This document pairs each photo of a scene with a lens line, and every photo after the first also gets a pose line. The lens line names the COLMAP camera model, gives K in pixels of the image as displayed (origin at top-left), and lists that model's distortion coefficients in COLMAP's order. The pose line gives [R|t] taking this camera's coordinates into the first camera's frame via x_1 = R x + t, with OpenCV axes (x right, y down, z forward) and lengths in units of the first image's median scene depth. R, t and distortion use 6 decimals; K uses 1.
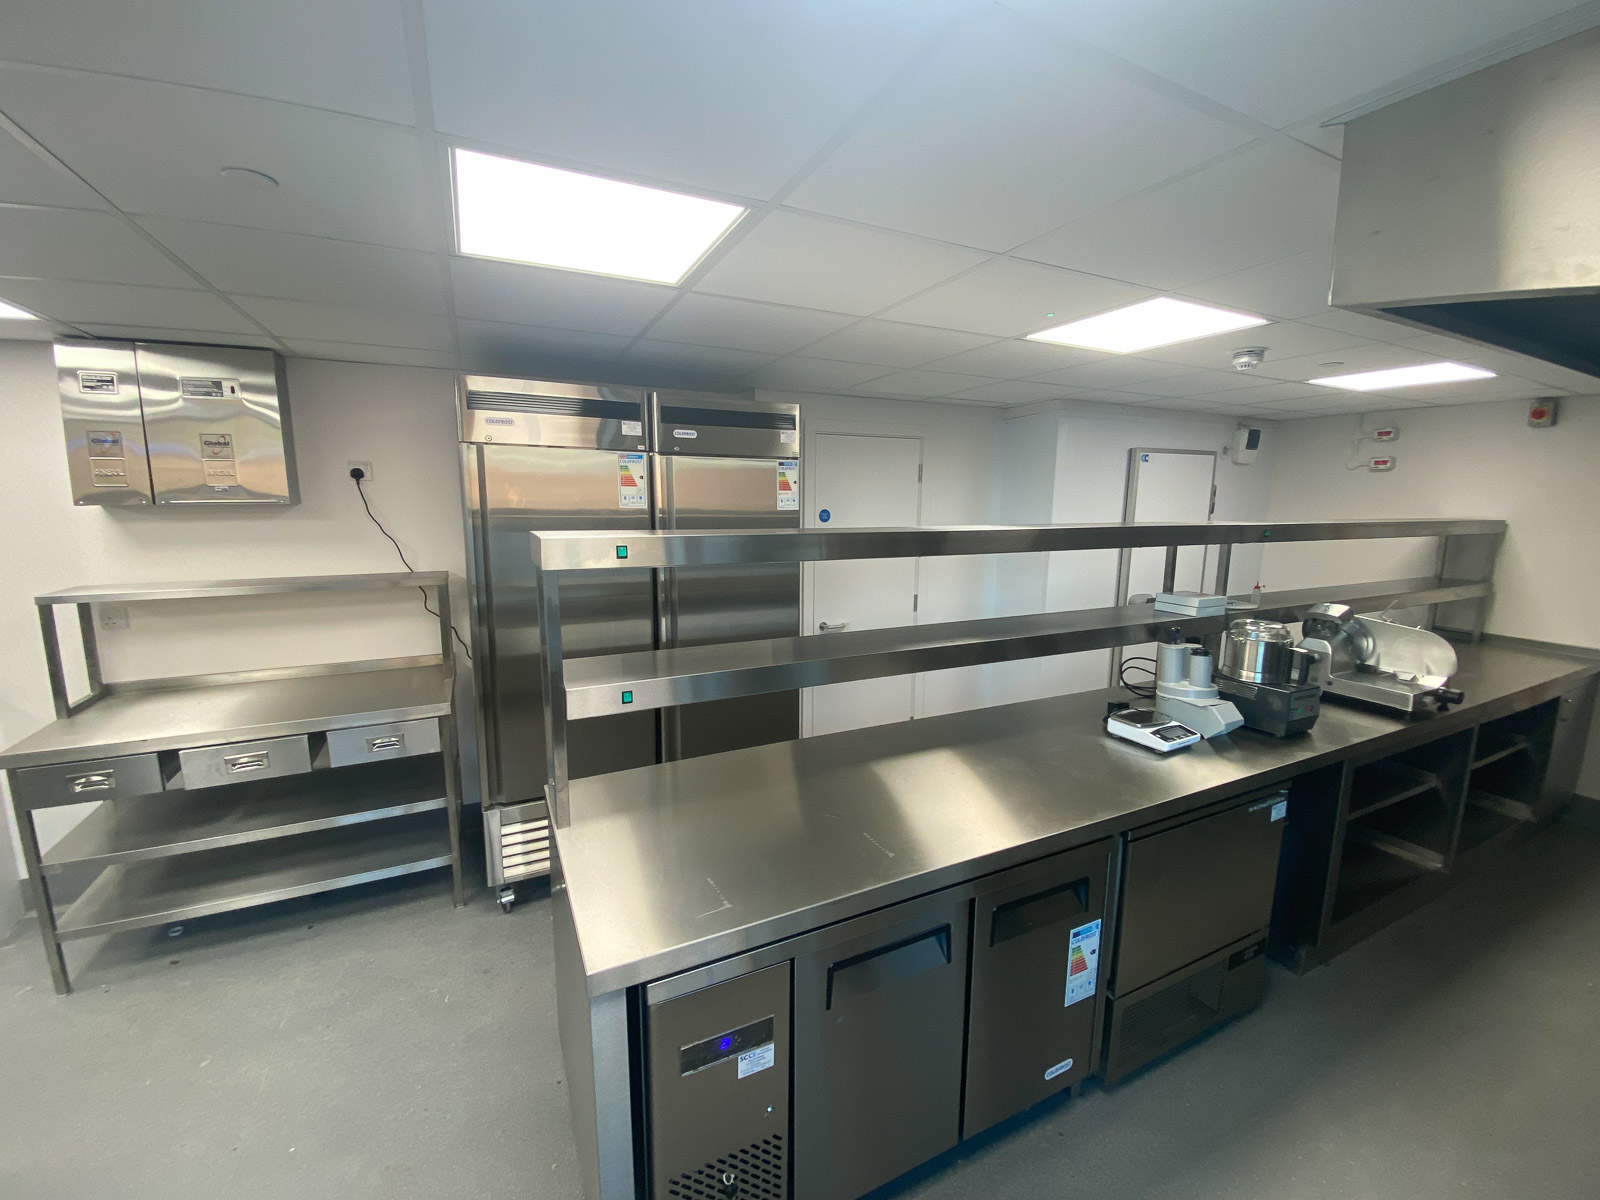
lens RADIAL K [[652.6, 0, 787.8], [0, 652.6, 604.5], [0, 0, 1]] dist [0.010778, -0.013864]
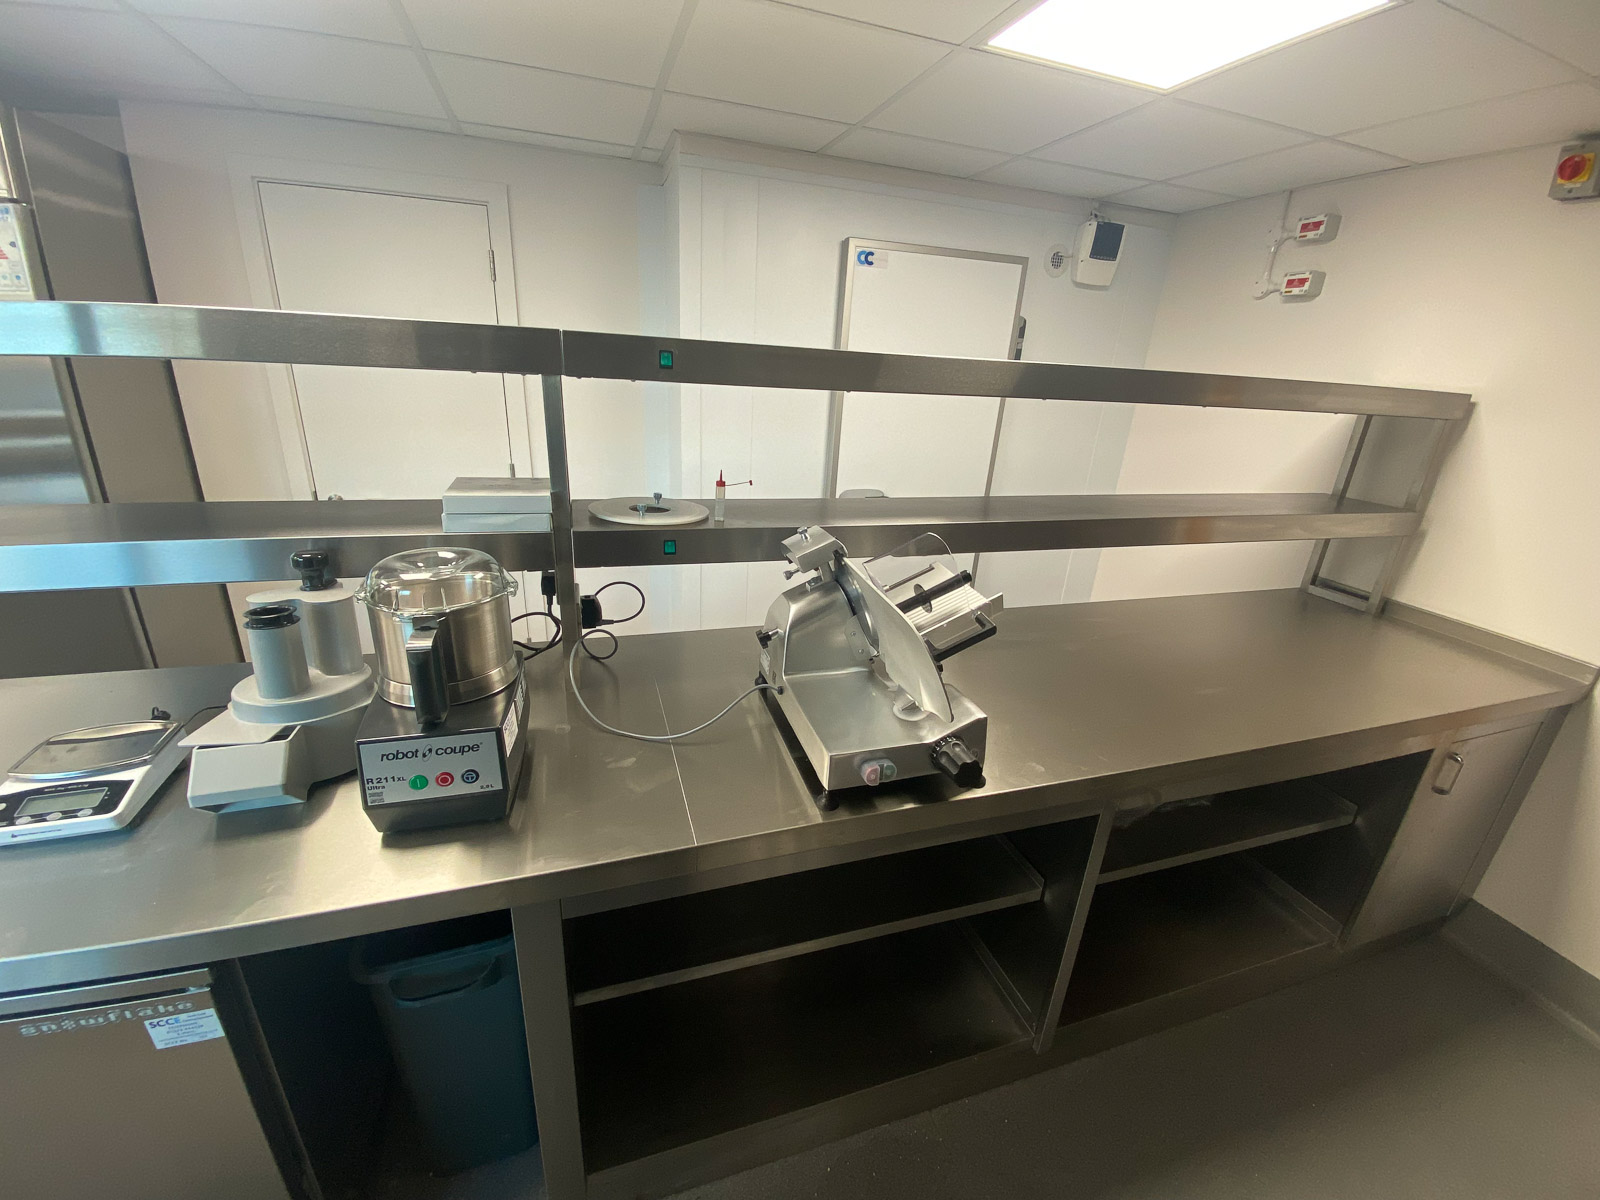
lens RADIAL K [[652.6, 0, 787.8], [0, 652.6, 604.5], [0, 0, 1]] dist [0.010778, -0.013864]
pose [[0.989777, 0.092011, -0.108975, 0.582971], [-0.069986, 0.979088, 0.191021, -0.023221], [0.124272, -0.181441, 0.975518, 0.358229]]
